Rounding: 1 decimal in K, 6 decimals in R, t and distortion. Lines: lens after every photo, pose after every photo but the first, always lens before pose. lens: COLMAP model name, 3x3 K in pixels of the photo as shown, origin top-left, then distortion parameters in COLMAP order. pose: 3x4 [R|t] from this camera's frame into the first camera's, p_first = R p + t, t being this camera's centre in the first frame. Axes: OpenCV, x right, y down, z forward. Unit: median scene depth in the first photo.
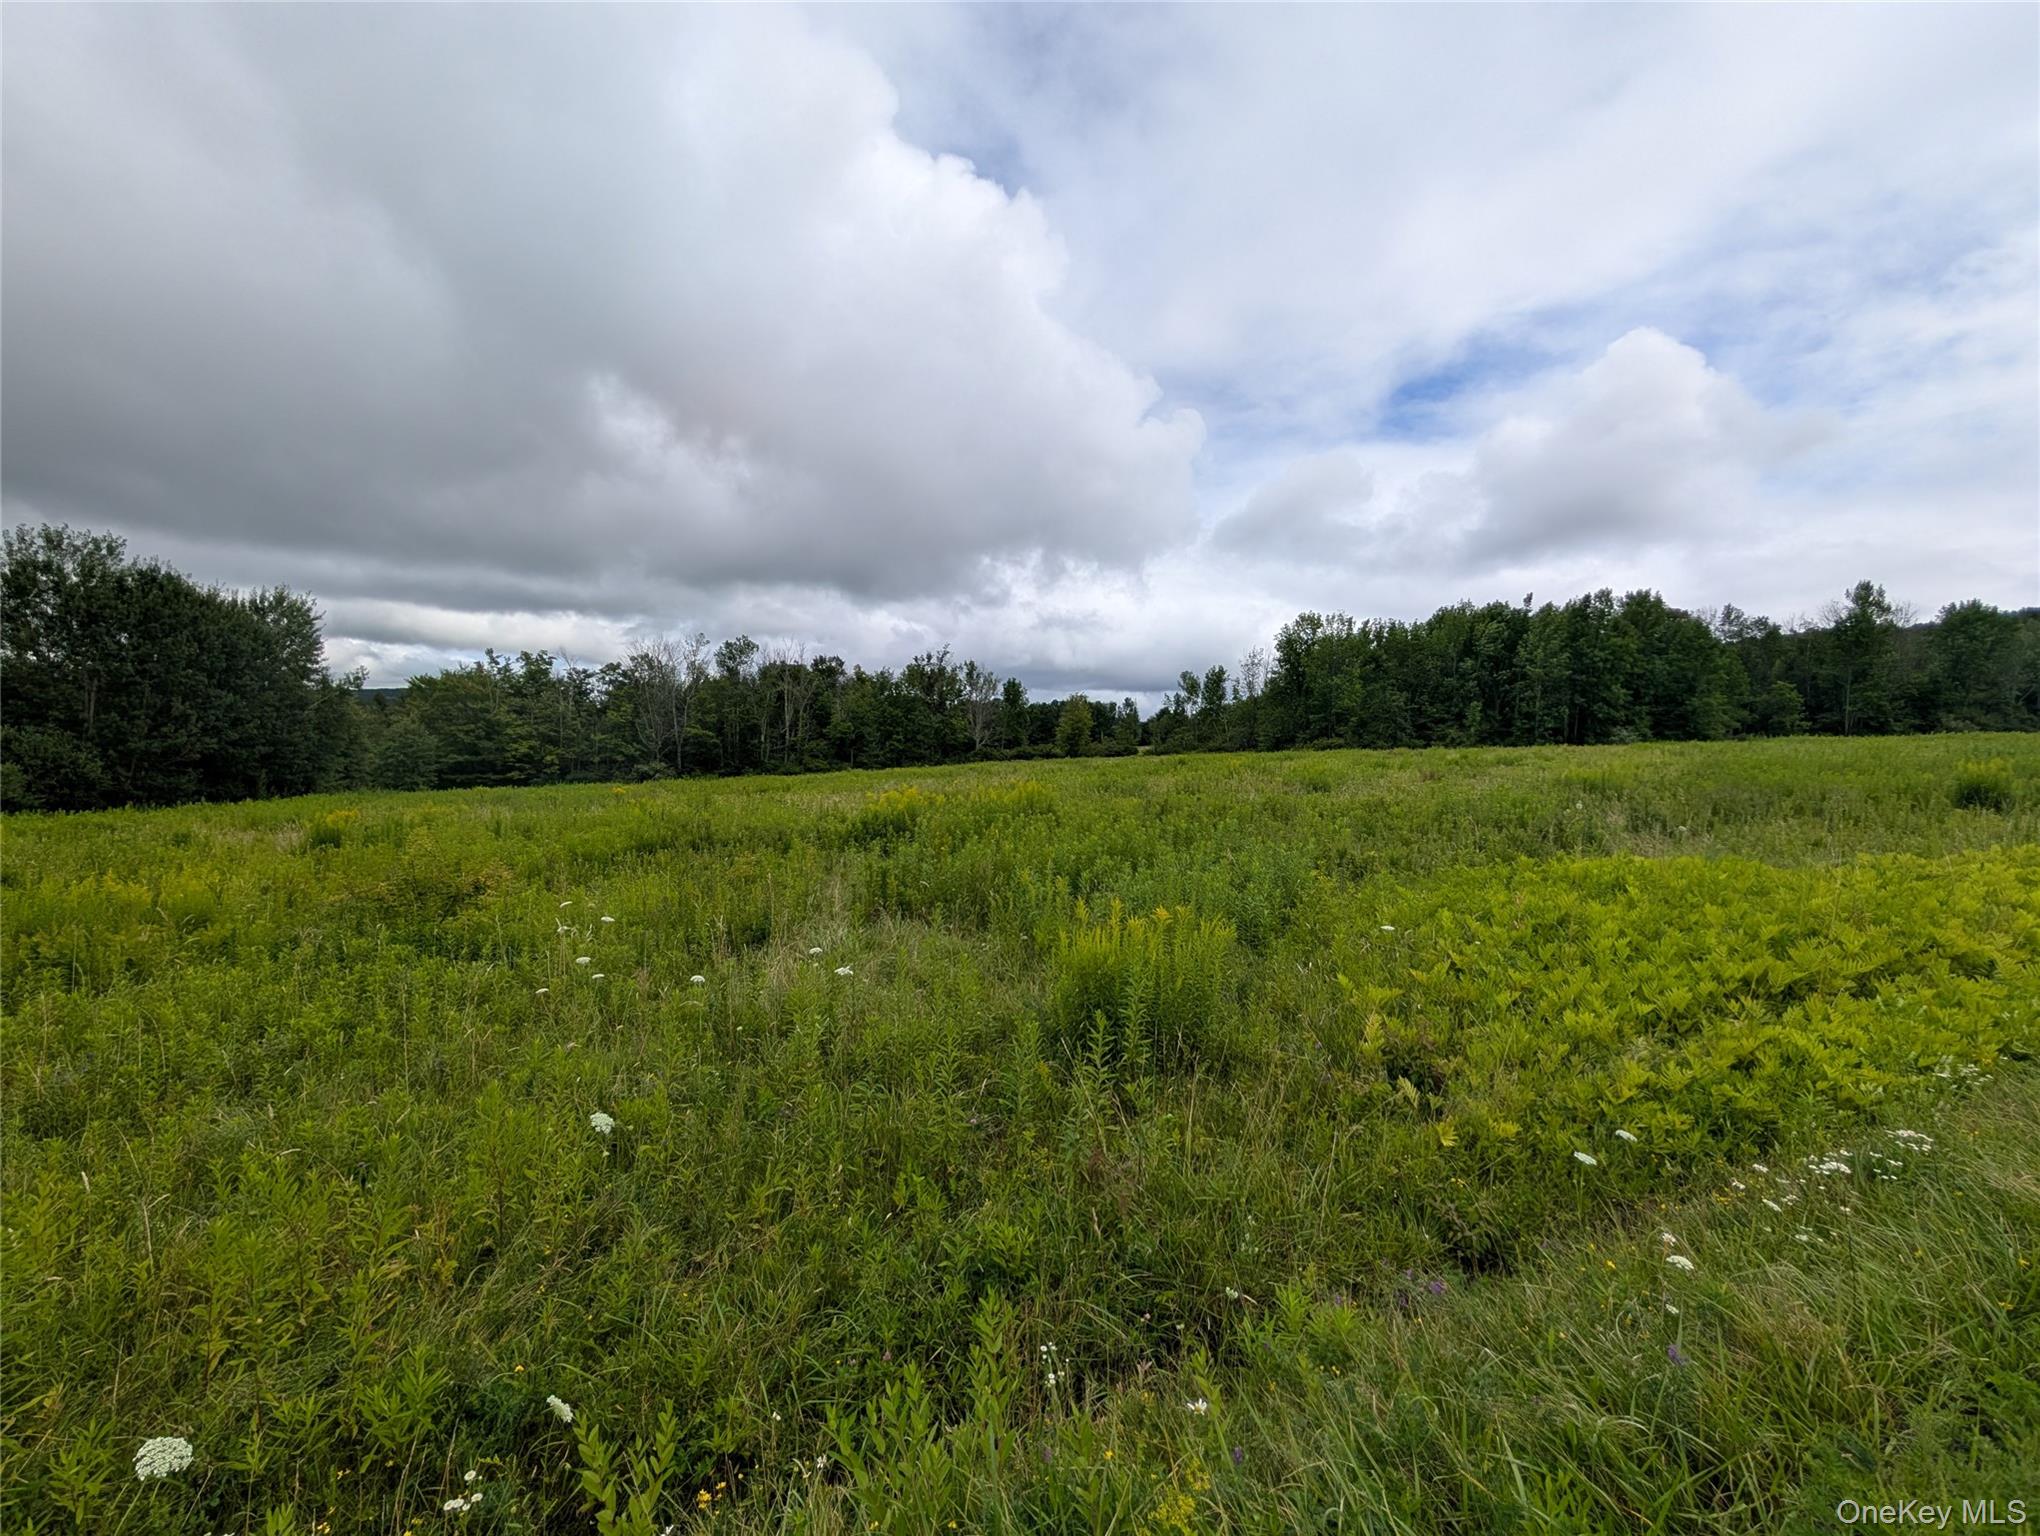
lens RADIAL K [[787.1, 0, 1017.1], [0, 787.1, 764.9], [0, 0, 1]] dist [0.000276, 0.000742]
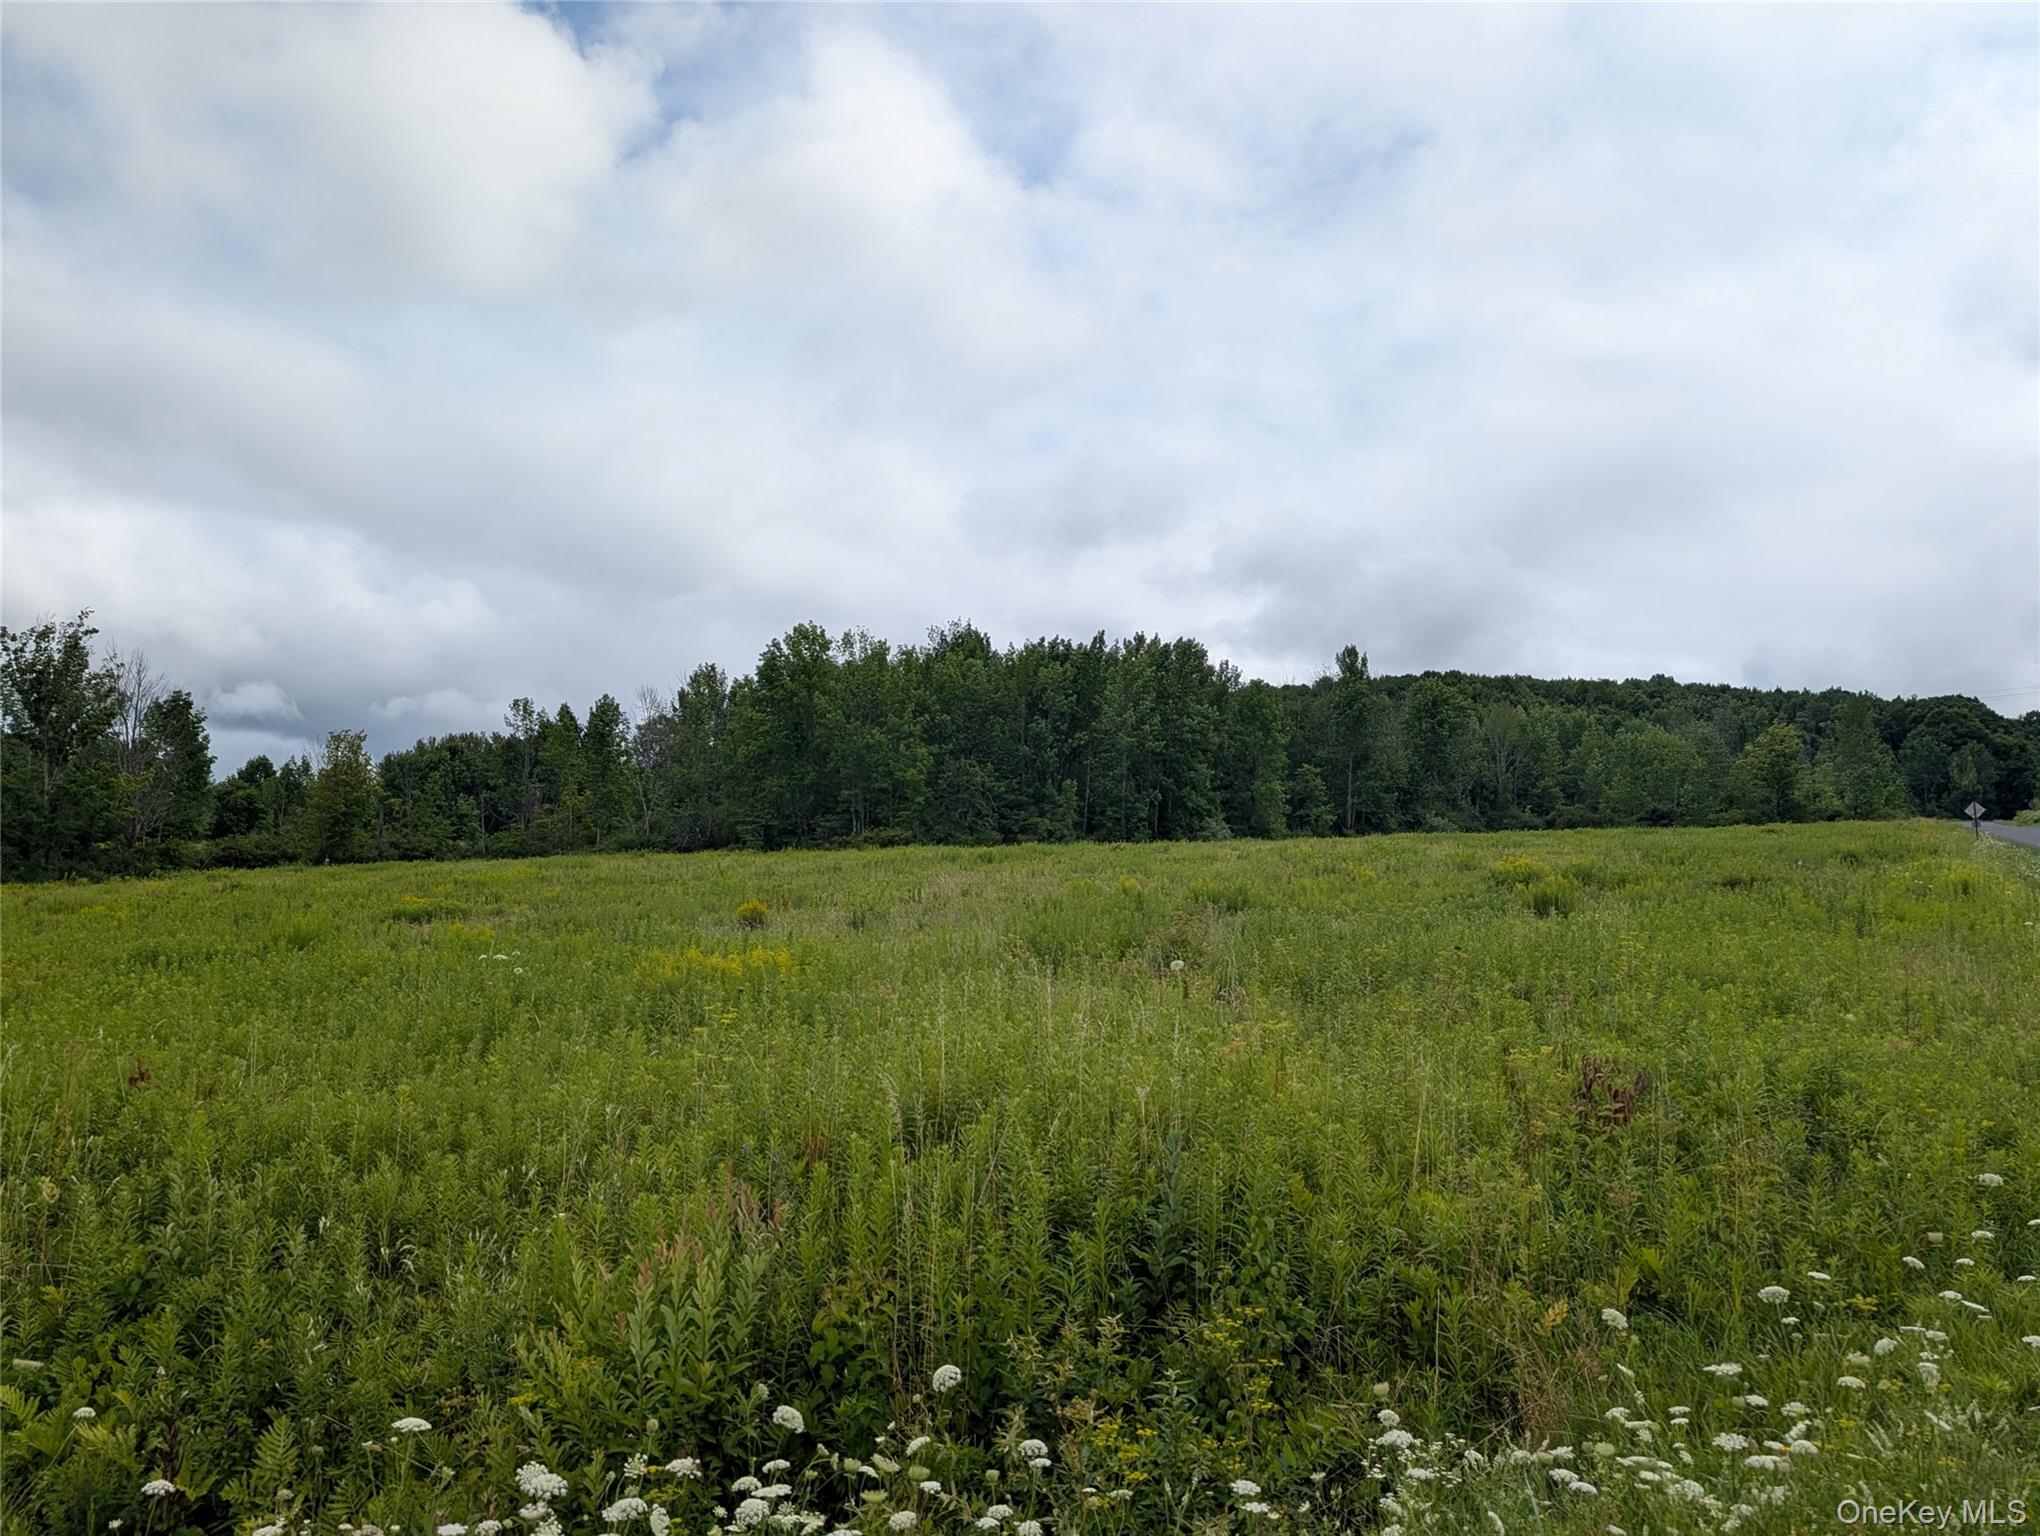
lens RADIAL K [[1693.1, 0, 1030.6], [0, 1693.1, 781.4], [0, 0, 1]] dist [0.058828, -0.065756]
pose [[0.740589, 0.031971, 0.671197, -0.444933], [0.009663, 0.998257, -0.058212, 0.009708], [-0.671889, 0.049597, 0.738990, -0.108950]]
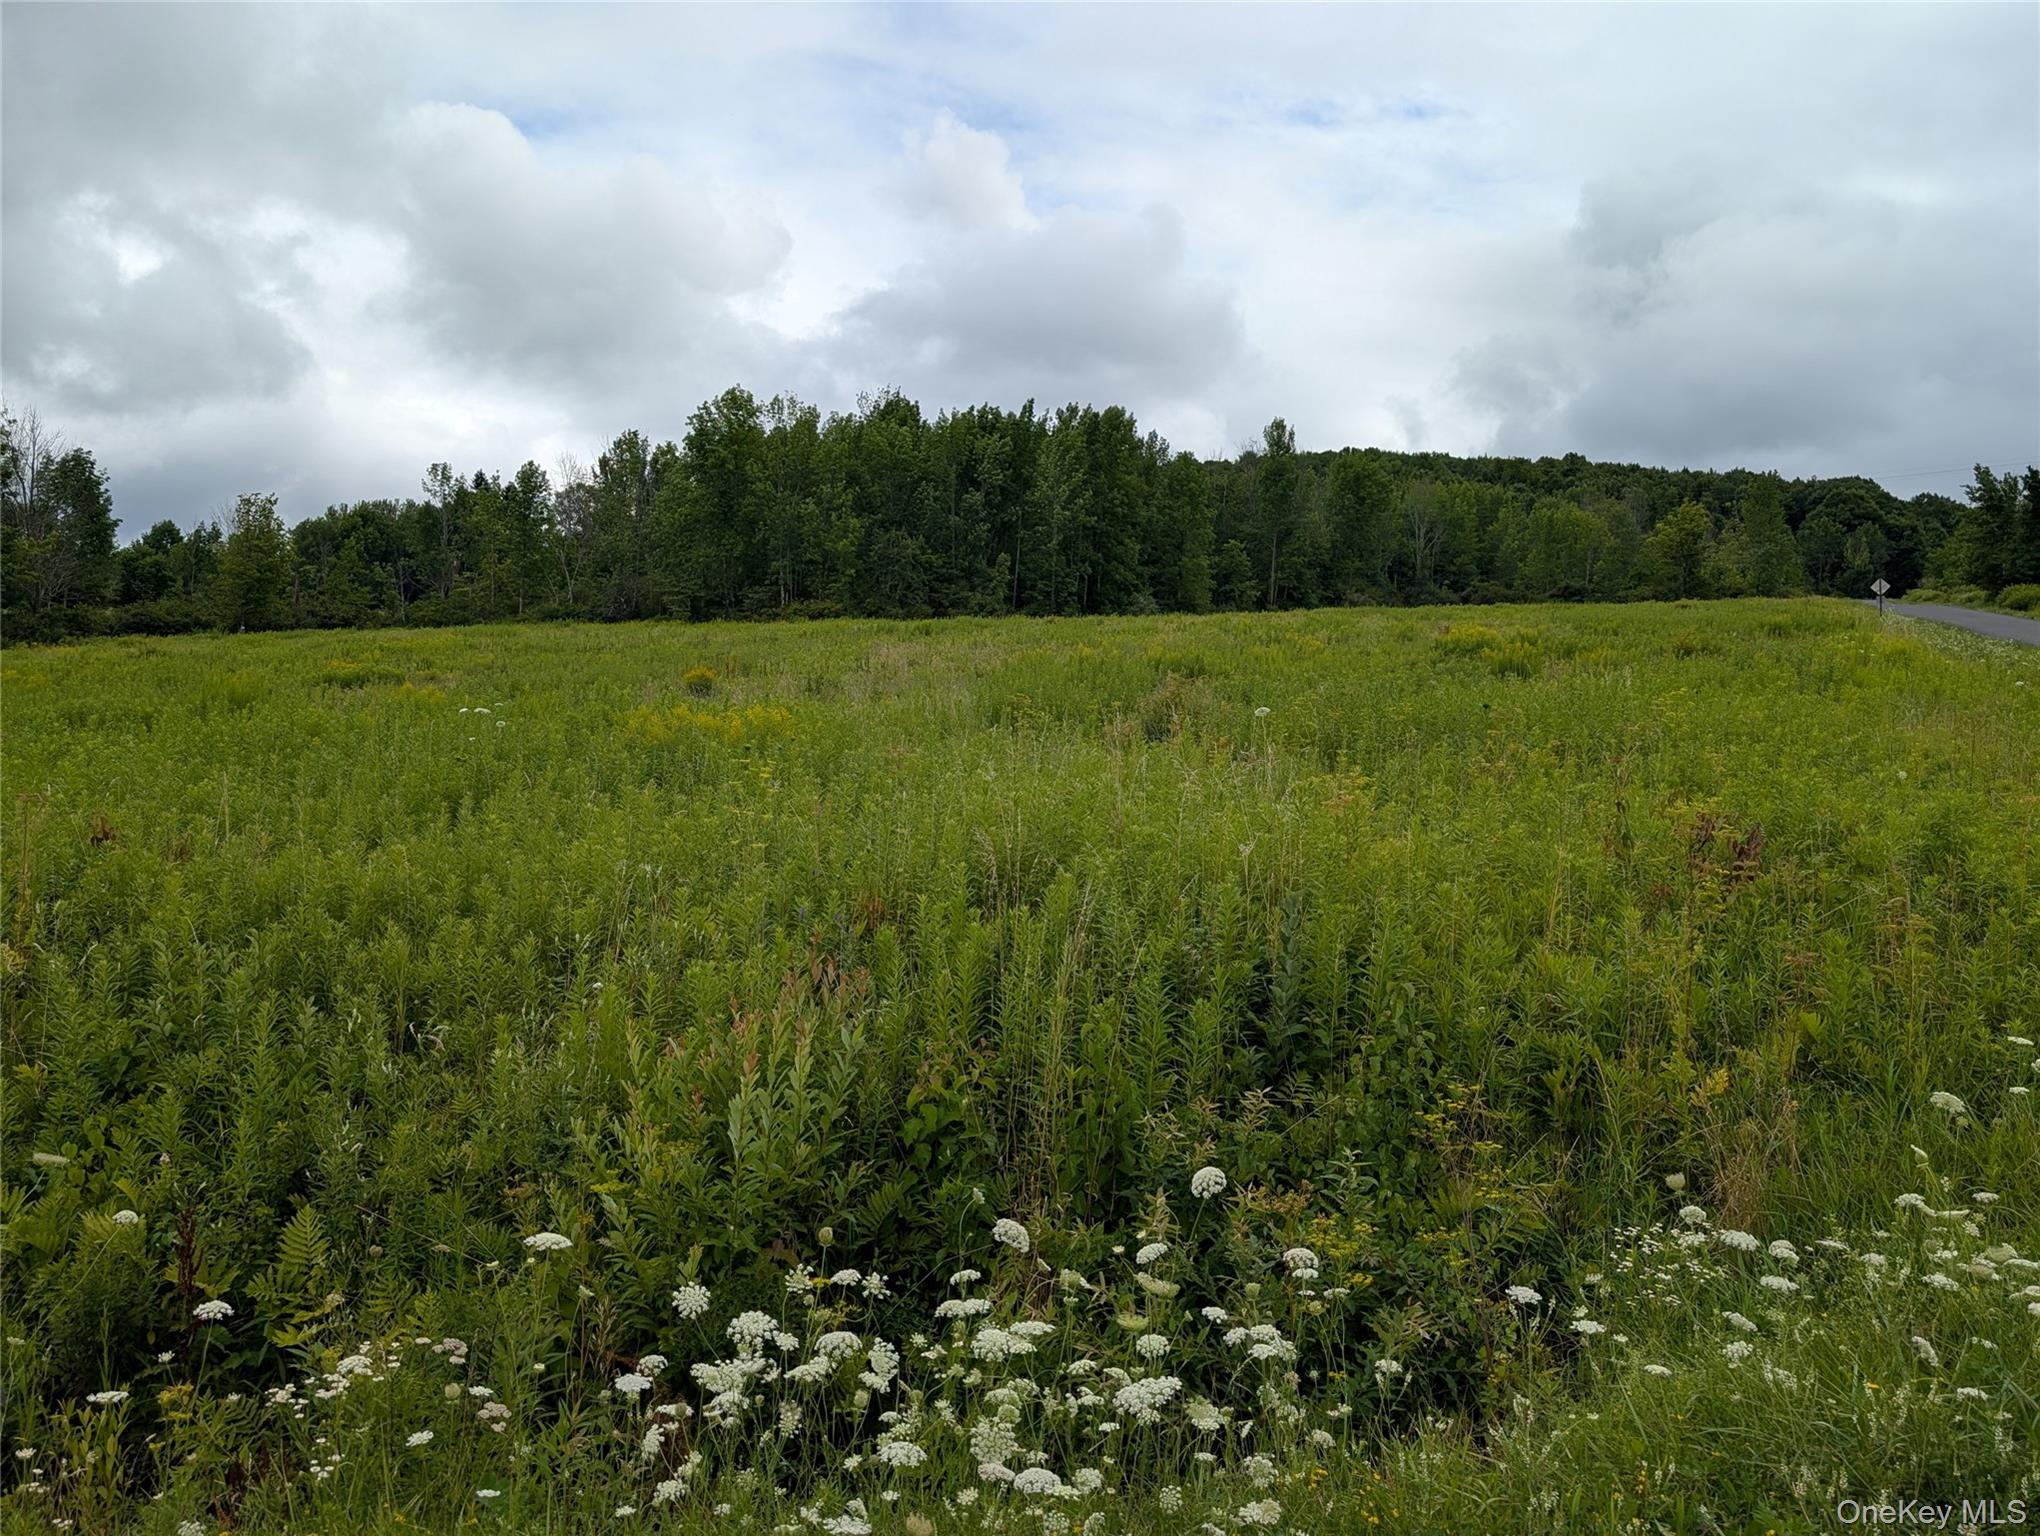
lens RADIAL K [[1693.1, 0, 1033.7], [0, 1693.1, 764.0], [0, 0, 1]] dist [0.058828, -0.065756]
pose [[0.707462, -0.049334, 0.705028, -0.444032], [0.006174, 0.997954, 0.063636, 0.011908], [-0.706725, -0.040667, 0.706319, -0.093805]]
